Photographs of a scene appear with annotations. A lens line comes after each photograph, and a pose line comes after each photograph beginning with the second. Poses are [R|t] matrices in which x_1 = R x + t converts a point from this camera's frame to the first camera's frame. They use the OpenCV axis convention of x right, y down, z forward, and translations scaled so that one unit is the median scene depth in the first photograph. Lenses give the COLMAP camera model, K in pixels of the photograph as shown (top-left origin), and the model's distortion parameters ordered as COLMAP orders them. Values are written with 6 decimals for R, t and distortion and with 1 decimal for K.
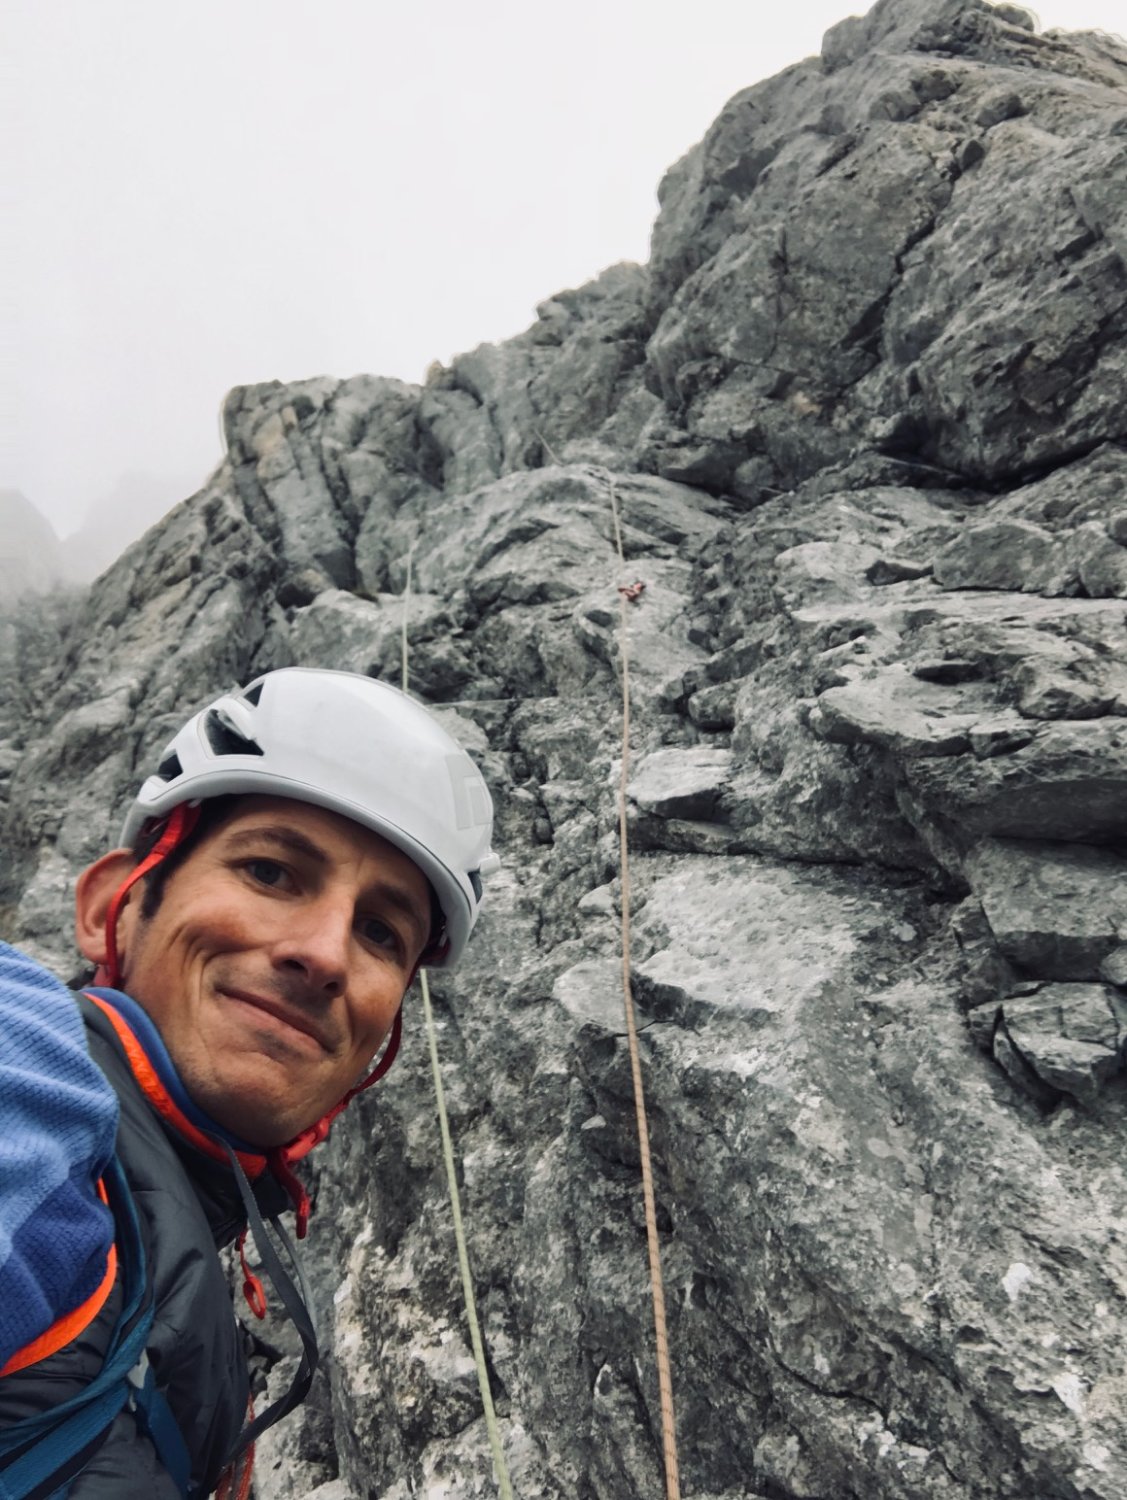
lens RADIAL K [[1436.9, 0, 563.5], [0, 1436.9, 750.0], [0, 0, 1]] dist [-0.078405, 0.185049]
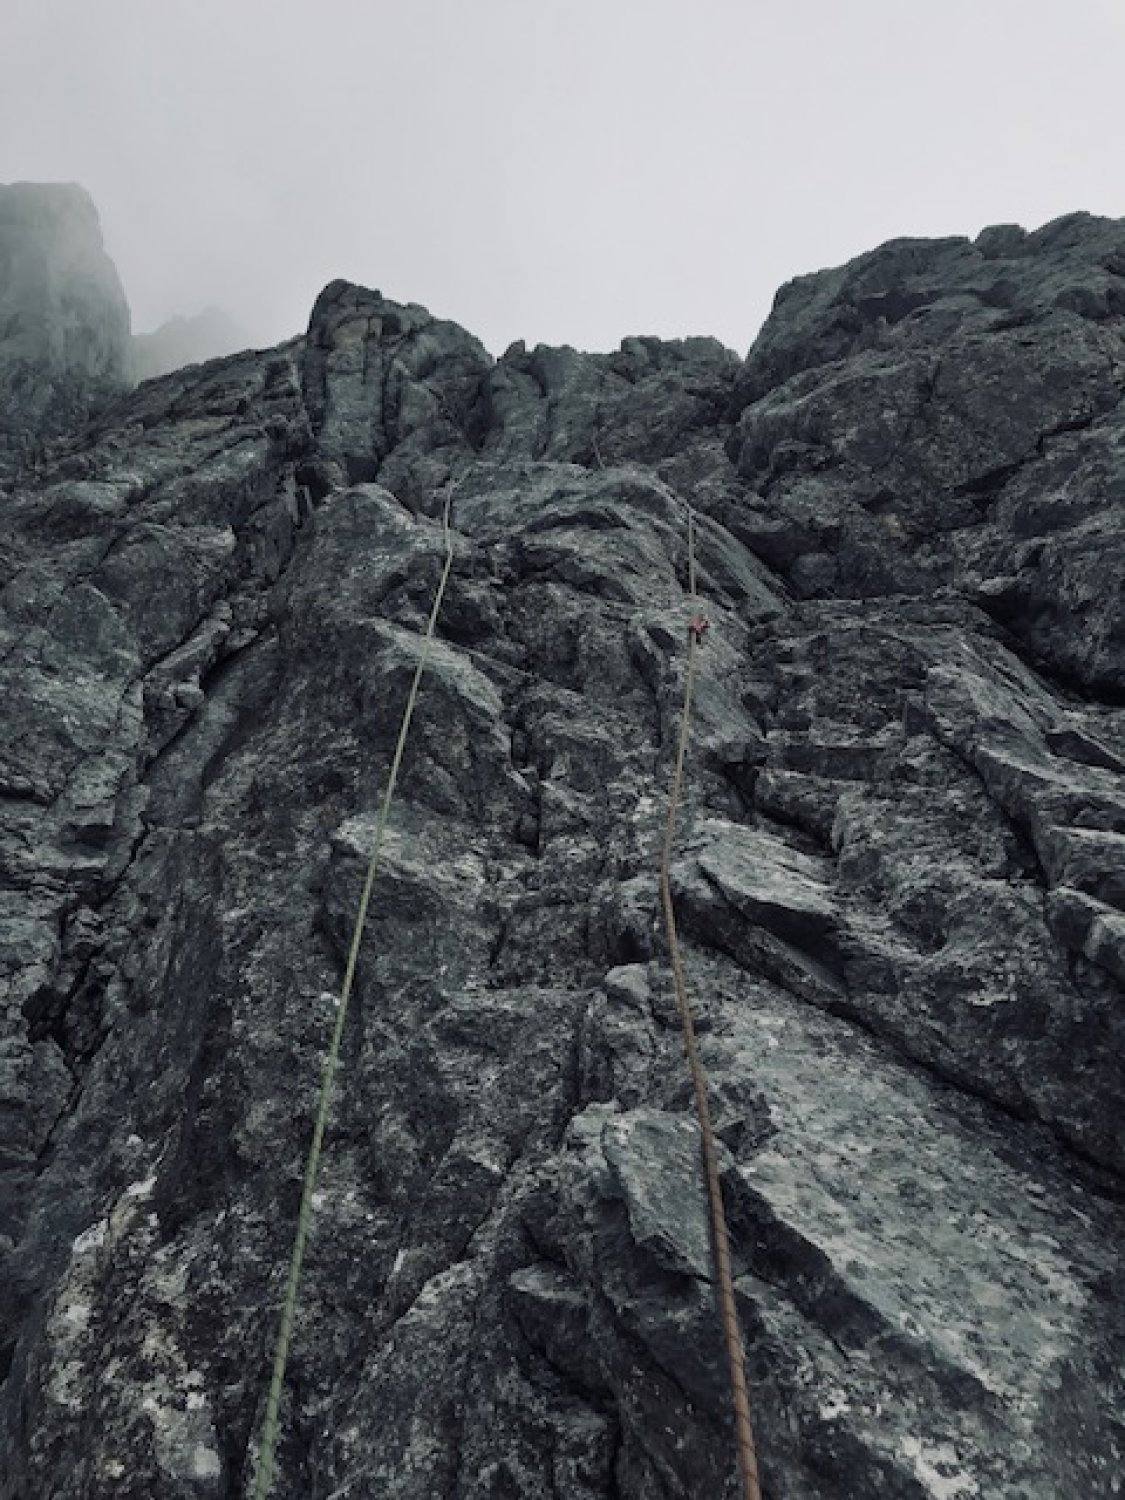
lens RADIAL K [[1248.1, 0, 562.5], [0, 1248.1, 750.0], [0, 0, 1]] dist [-0.006267, 0.011539]
pose [[0.899237, 0.427338, 0.093572, -0.079998], [-0.428401, 0.903539, -0.009429, 0.008609], [-0.088575, -0.031607, 0.995568, 0.217426]]
